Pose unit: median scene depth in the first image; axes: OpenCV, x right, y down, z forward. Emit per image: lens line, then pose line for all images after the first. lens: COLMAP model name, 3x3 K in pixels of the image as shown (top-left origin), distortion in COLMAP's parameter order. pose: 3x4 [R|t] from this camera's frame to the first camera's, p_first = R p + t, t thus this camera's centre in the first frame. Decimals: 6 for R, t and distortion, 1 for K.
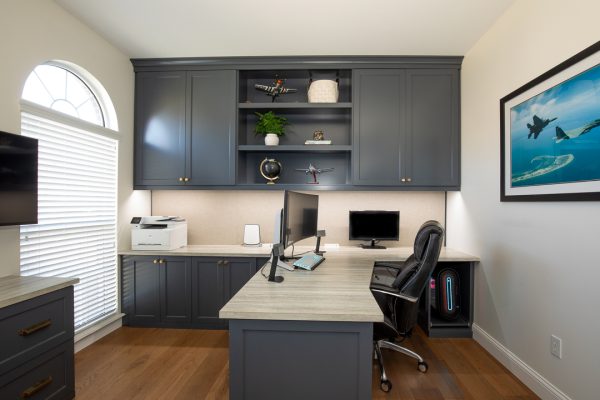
lens RADIAL K [[286.4, 0, 302.3], [0, 286.4, 205.1], [0, 0, 1]] dist [-0.023594, -0.000344]
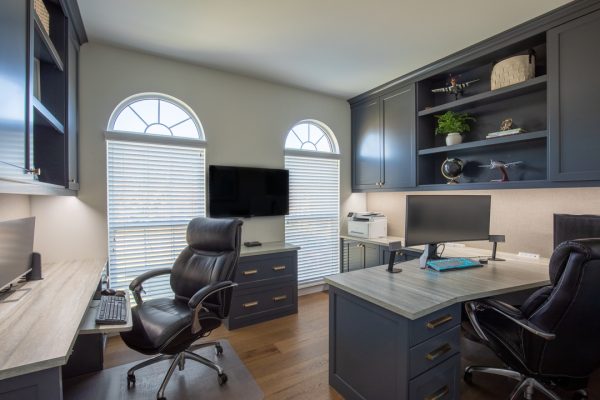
lens RADIAL K [[271.1, 0, 300.0], [0, 271.1, 200.0], [0, 0, 1]] dist [0.000453, 0.000013]
pose [[0.571195, -0.002913, -0.820809, 0.395376], [0.007147, 0.999973, 0.001424, -0.024022], [0.820783, -0.006680, 0.571201, 0.023179]]
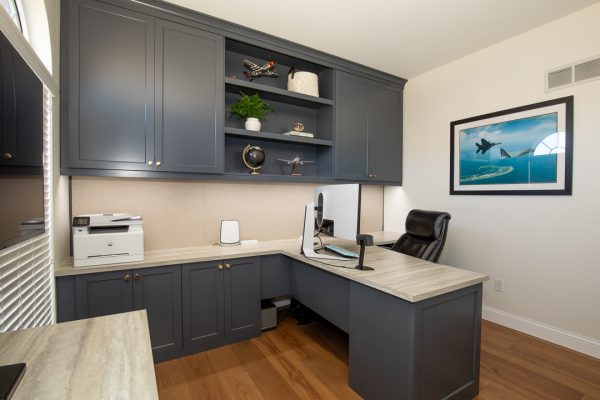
lens RADIAL K [[311.1, 0, 300.0], [0, 311.1, 200.0], [0, 0, 1]] dist [-0.014462, 0.000054]
pose [[0.815201, -0.008791, 0.579111, -0.605904], [0.000592, 0.999897, 0.014344, -0.006498], [-0.579177, -0.011350, 0.815123, 0.128454]]
